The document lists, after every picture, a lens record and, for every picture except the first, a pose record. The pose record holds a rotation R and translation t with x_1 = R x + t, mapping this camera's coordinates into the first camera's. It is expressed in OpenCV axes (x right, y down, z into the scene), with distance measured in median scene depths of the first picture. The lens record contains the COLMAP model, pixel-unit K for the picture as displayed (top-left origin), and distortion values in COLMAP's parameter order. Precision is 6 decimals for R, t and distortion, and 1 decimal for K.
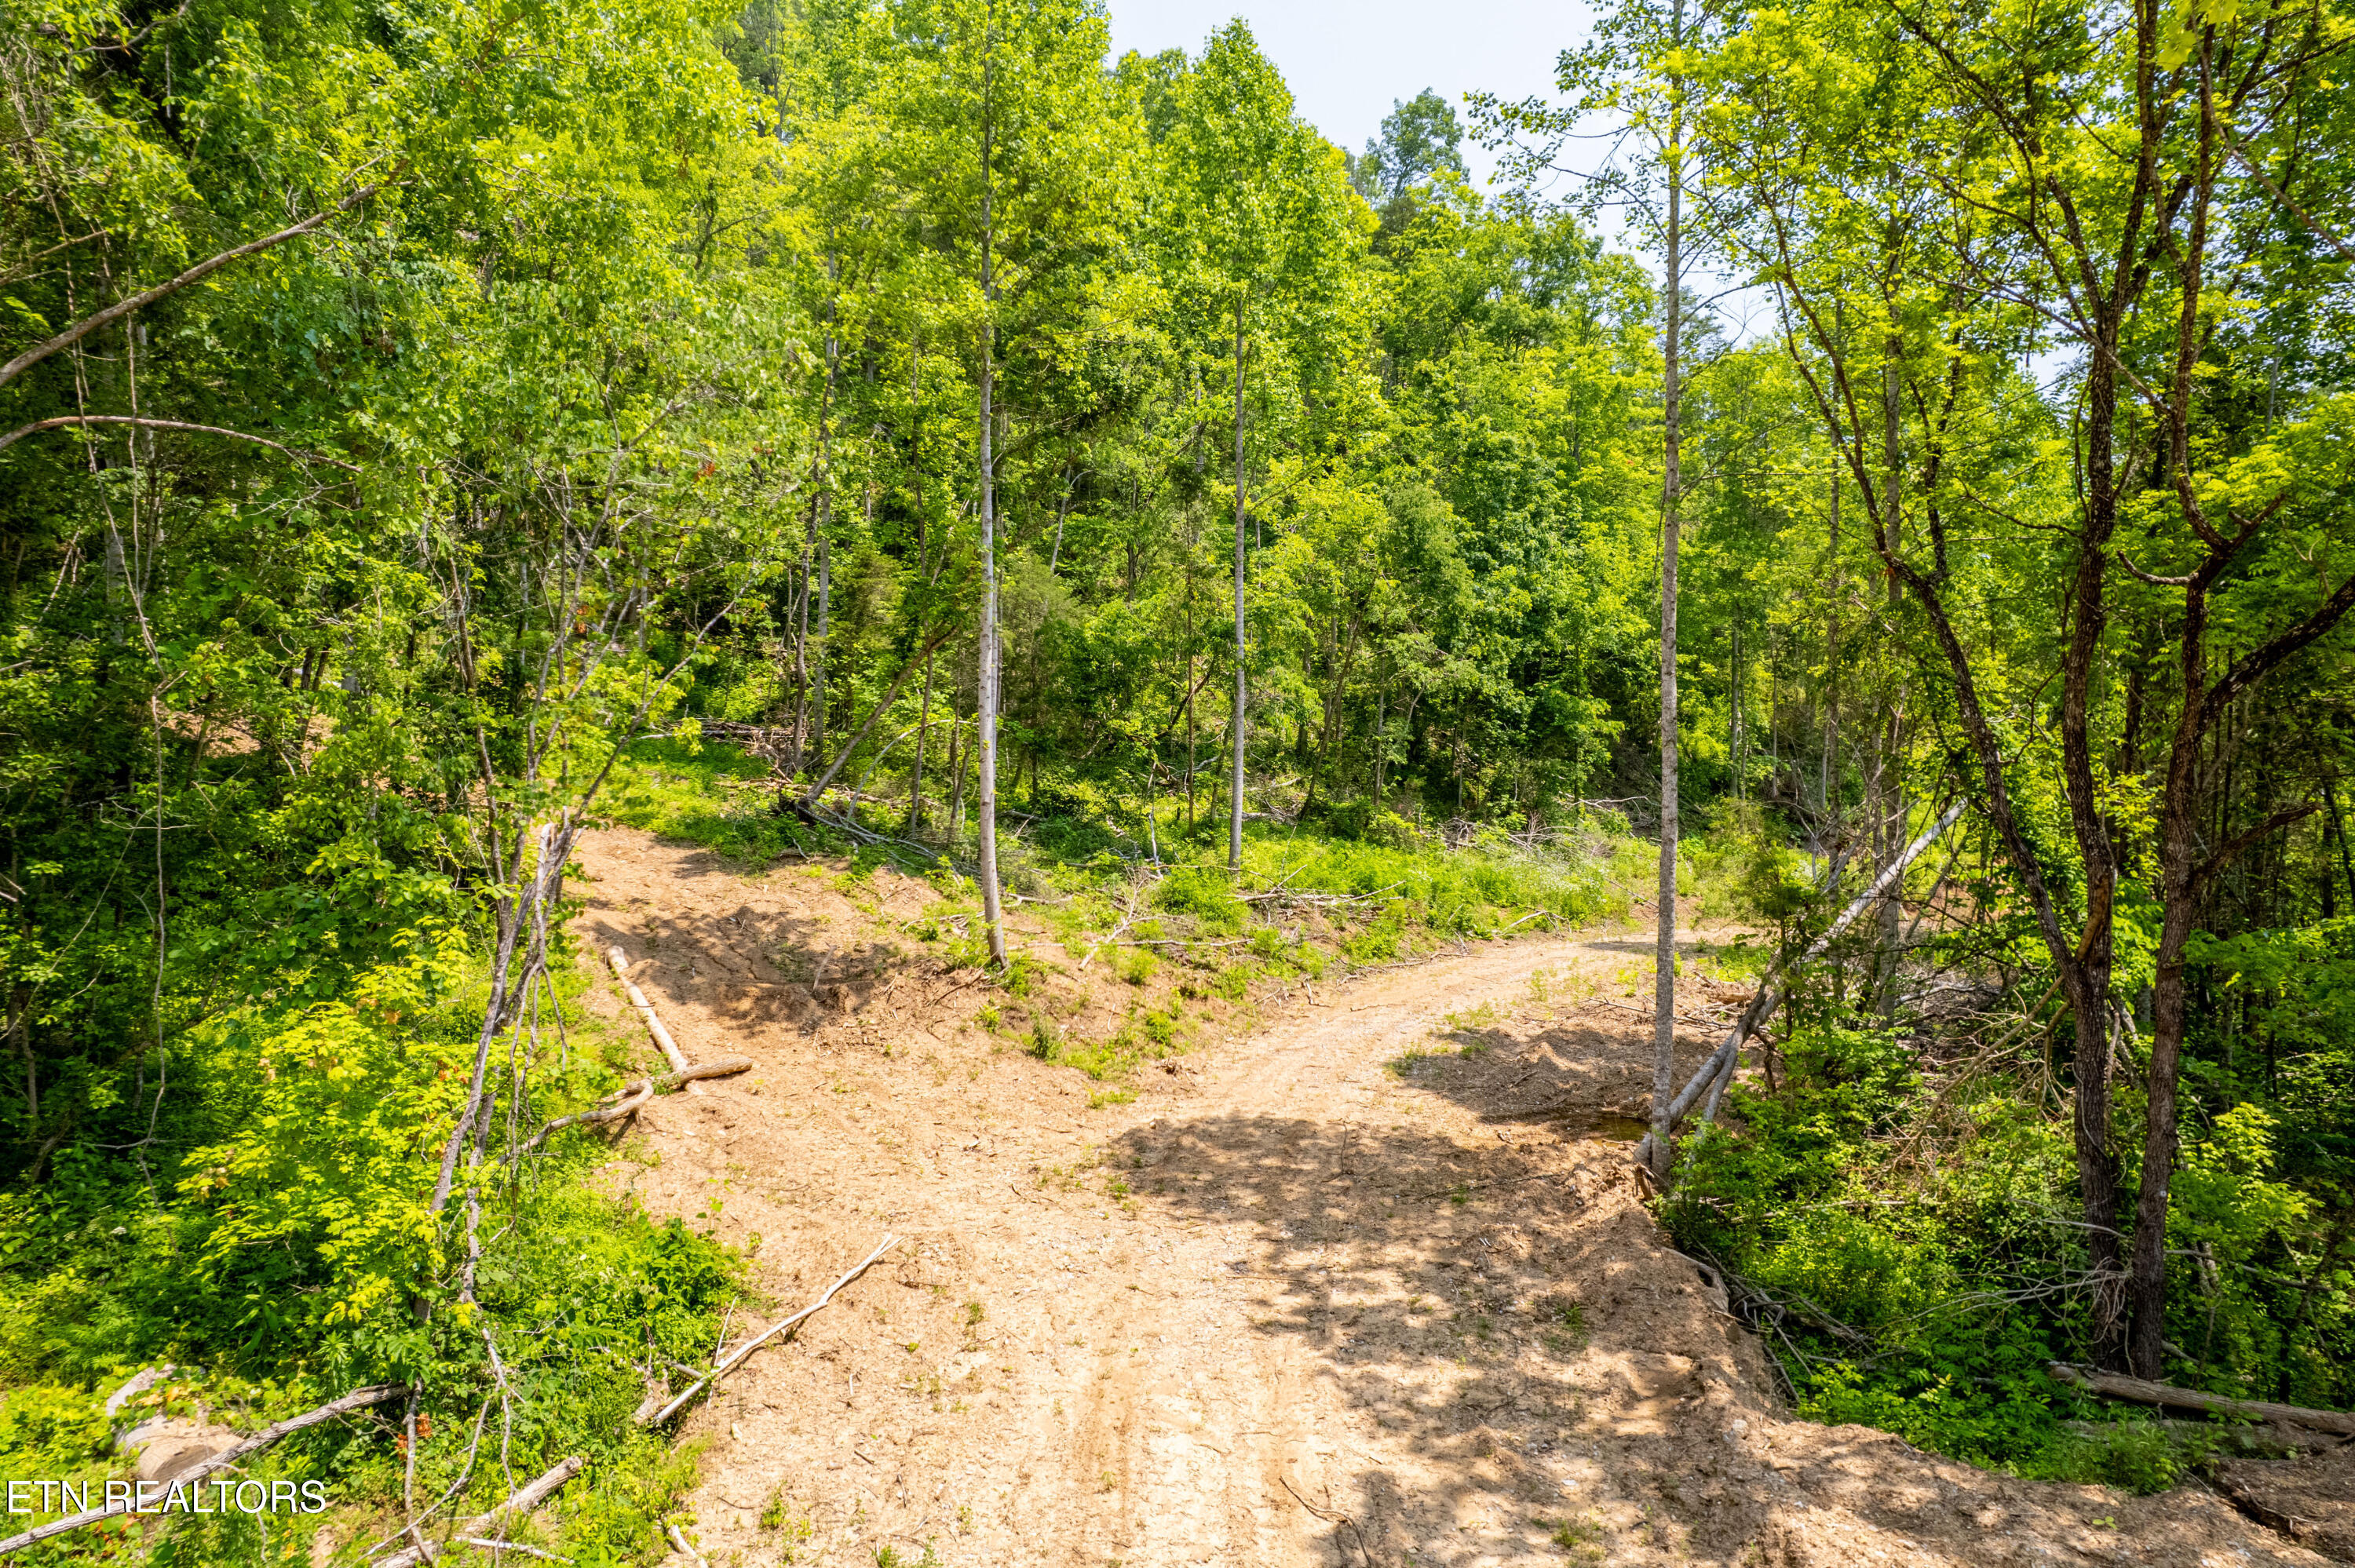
lens RADIAL K [[1513.3, 0, 1177.9], [0, 1513.3, 782.1], [0, 0, 1]] dist [-0.077823, 0.065391]
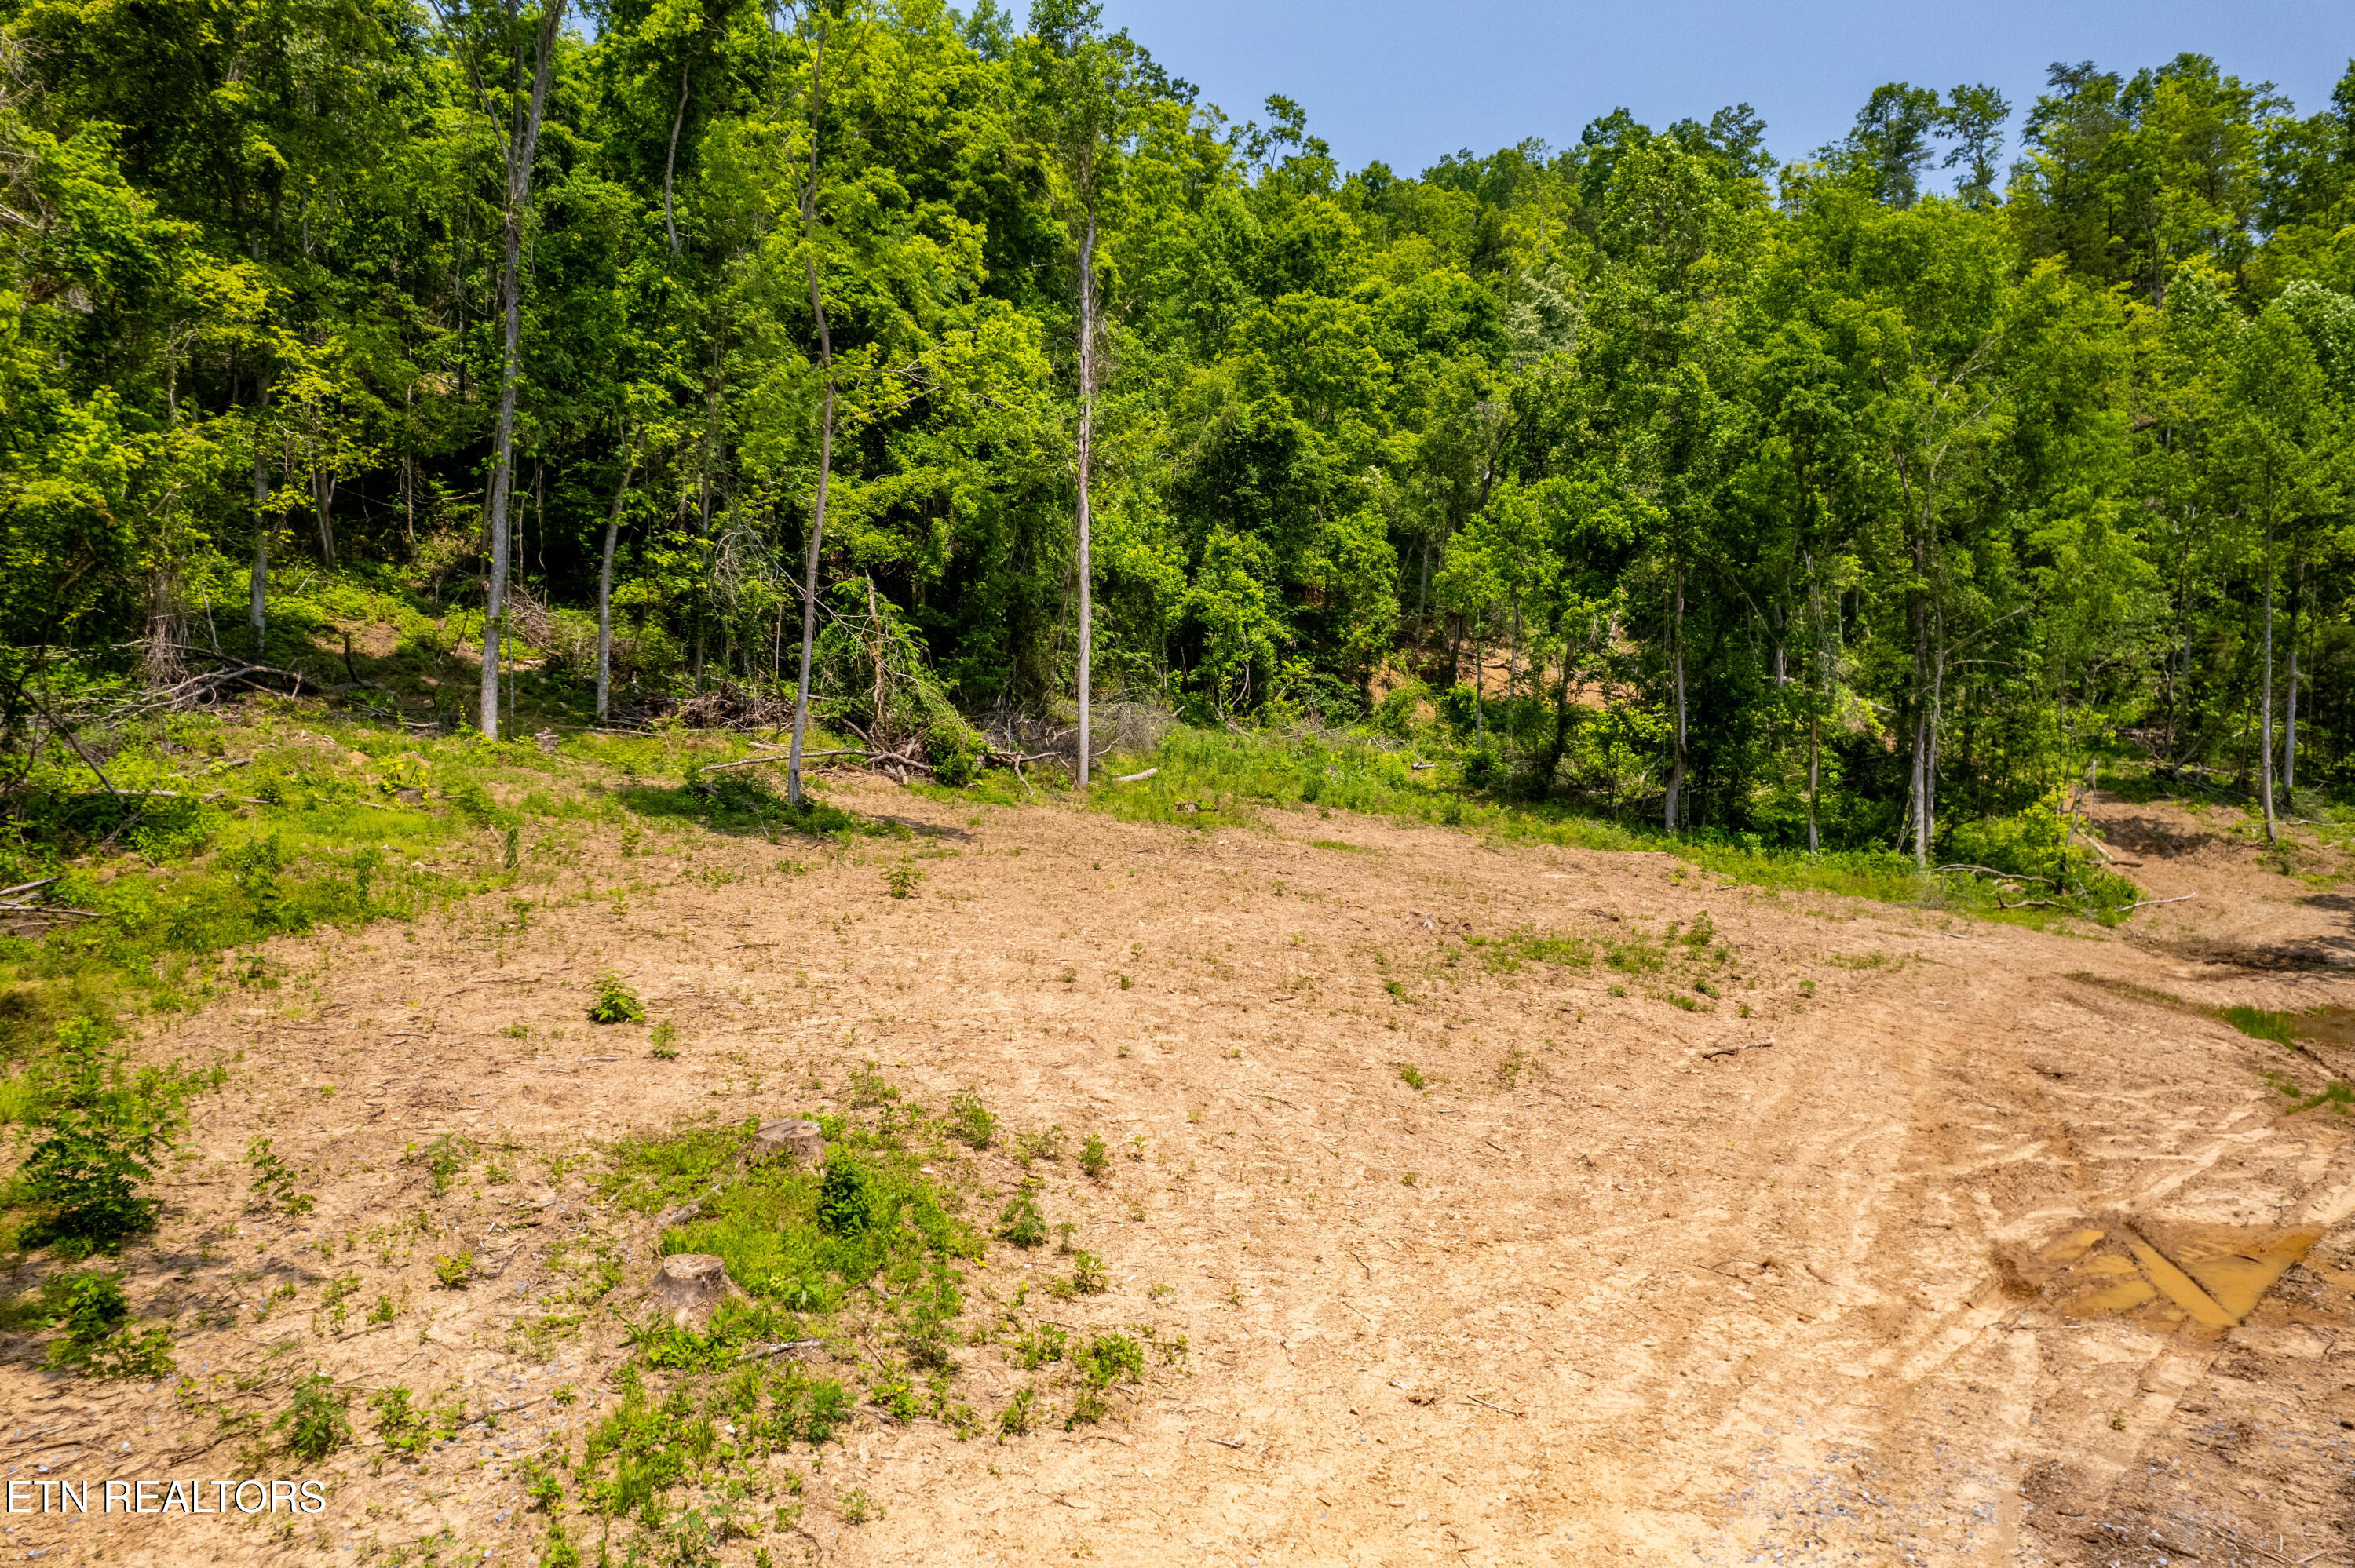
lens RADIAL K [[1513.3, 0, 1179.2], [0, 1513.3, 782.6], [0, 0, 1]] dist [-0.077823, 0.065391]
pose [[0.666564, 0.002600, -0.745443, 0.317894], [-0.002607, 0.999996, 0.001157, 0.030477], [0.745443, 0.001172, 0.666568, -1.200639]]
